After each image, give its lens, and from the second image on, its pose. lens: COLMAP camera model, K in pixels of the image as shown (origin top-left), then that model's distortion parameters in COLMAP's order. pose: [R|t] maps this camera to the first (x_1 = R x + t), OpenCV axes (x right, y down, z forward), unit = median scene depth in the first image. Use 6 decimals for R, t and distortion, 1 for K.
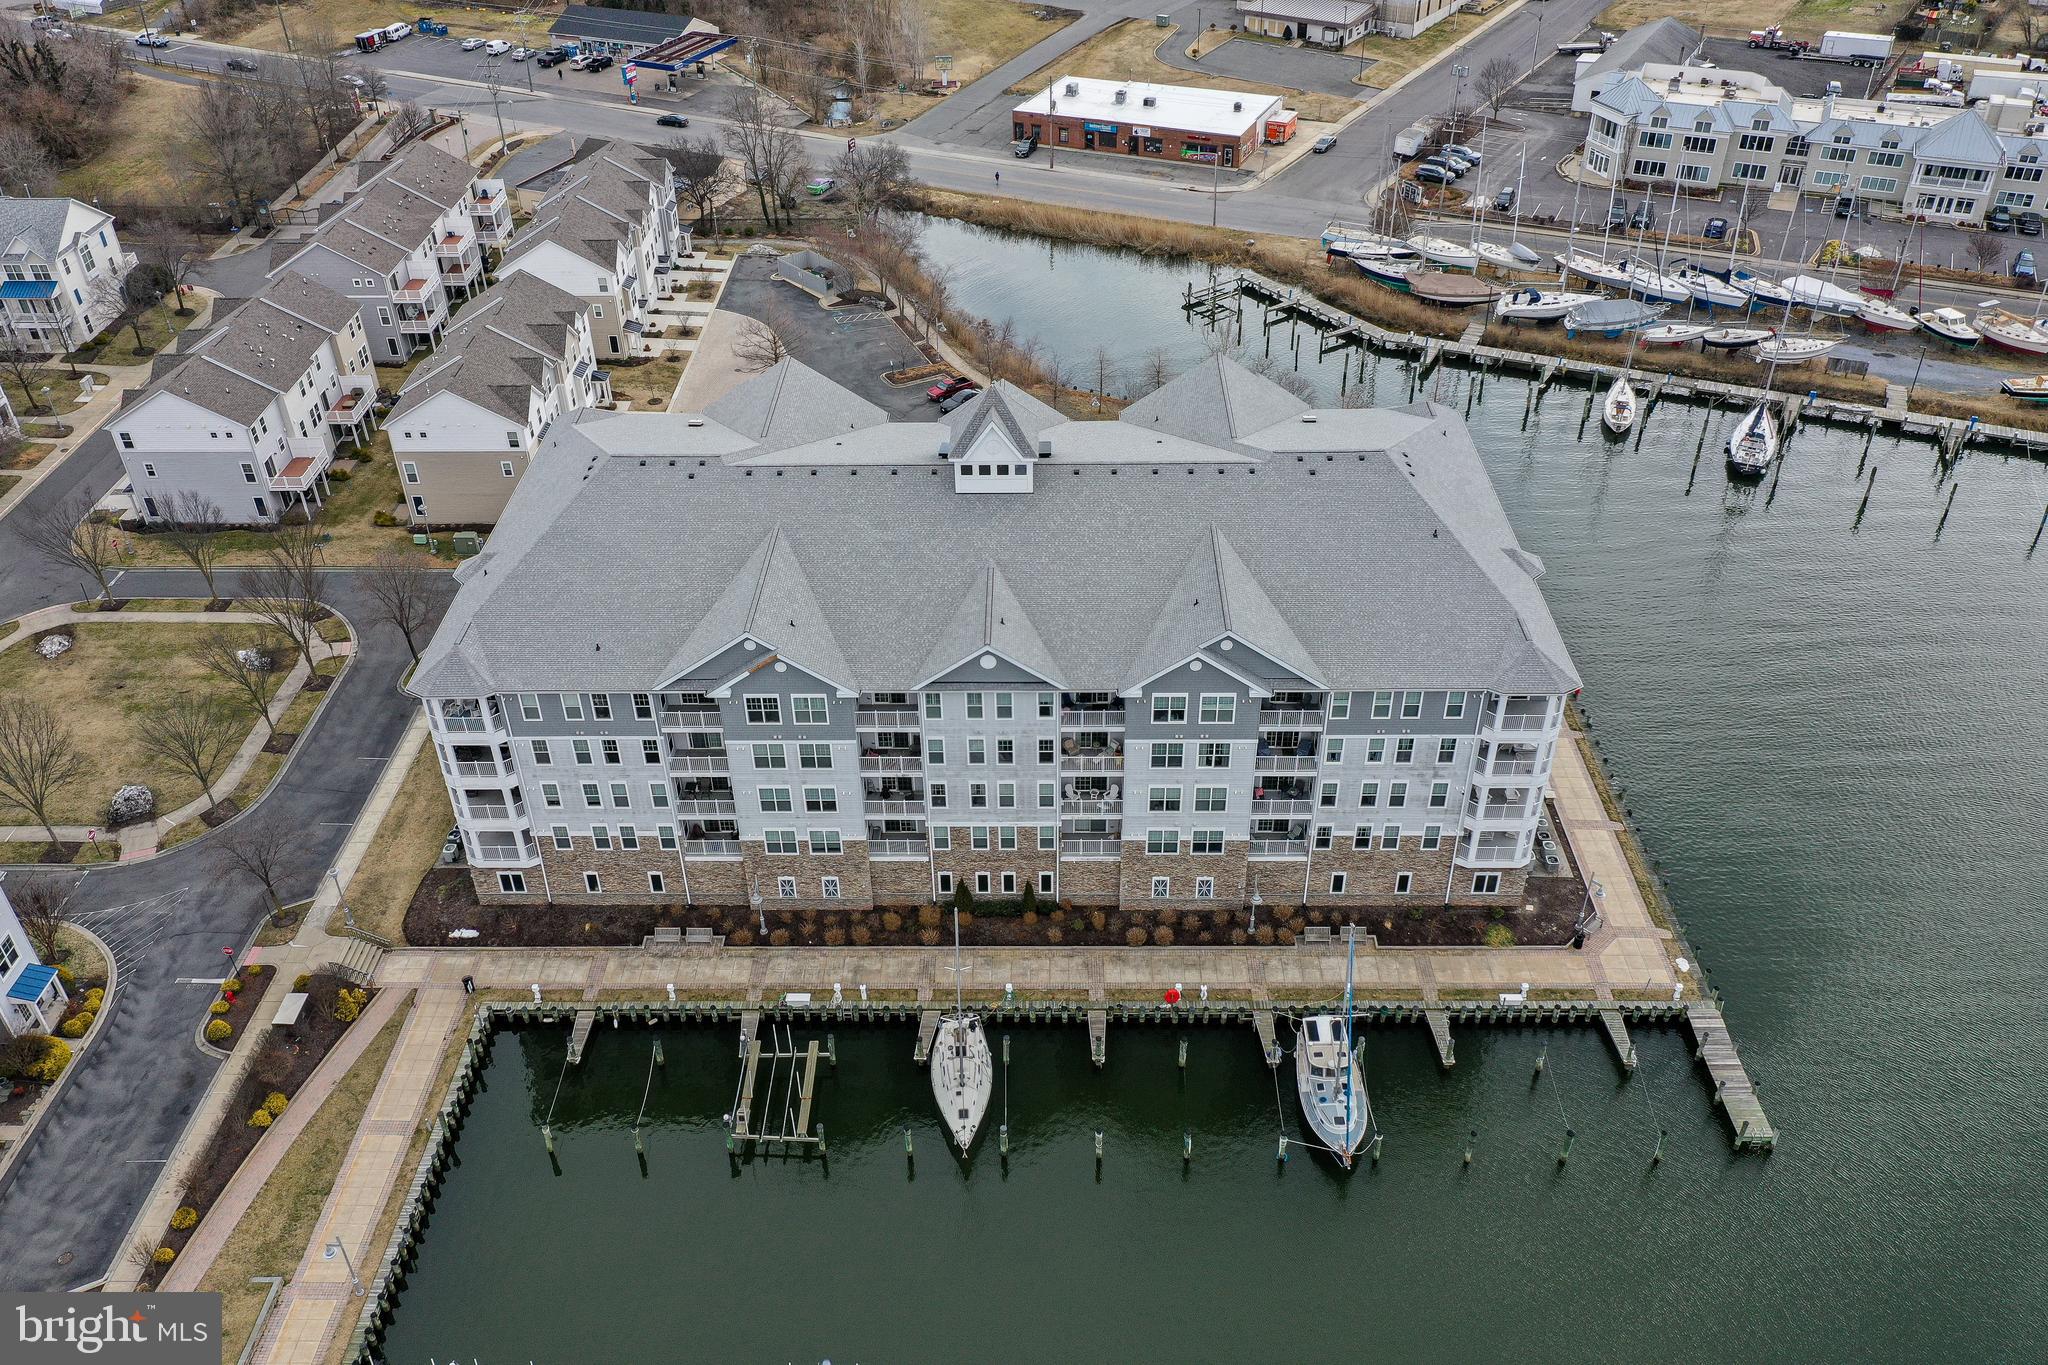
lens RADIAL K [[1657.0, 0, 1021.3], [0, 1657.0, 677.8], [0, 0, 1]] dist [0.010782, 0.013188]
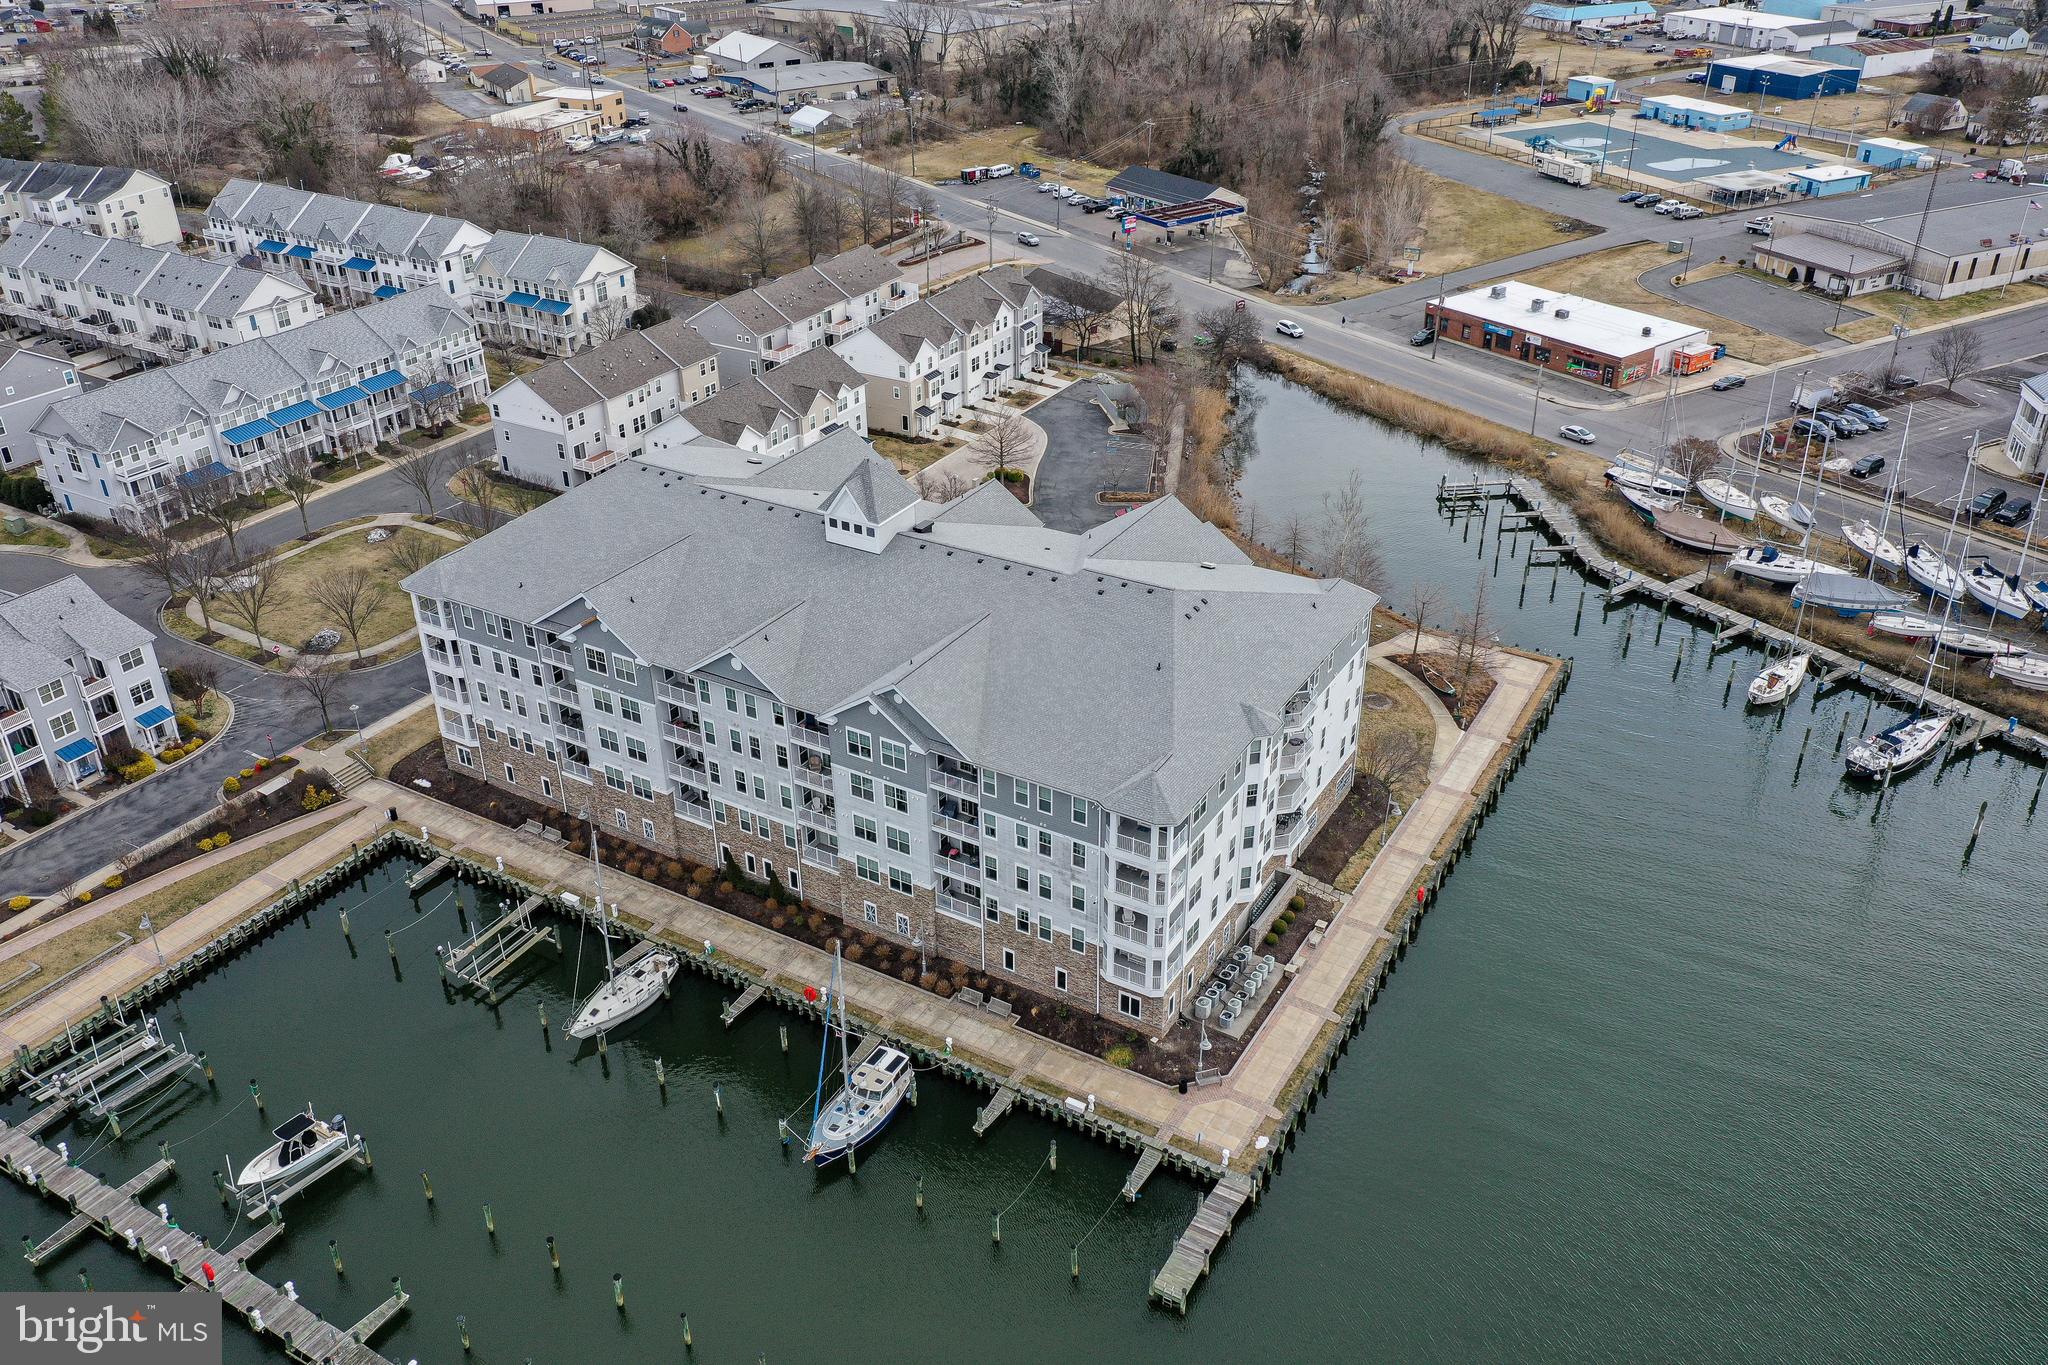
lens RADIAL K [[1657.0, 0, 1021.3], [0, 1657.0, 677.8], [0, 0, 1]] dist [0.010782, 0.013188]
pose [[0.865377, 0.247065, -0.435984, 0.394735], [-0.290626, 0.956196, -0.034998, -0.010444], [0.408240, 0.156995, 0.899274, 0.001575]]
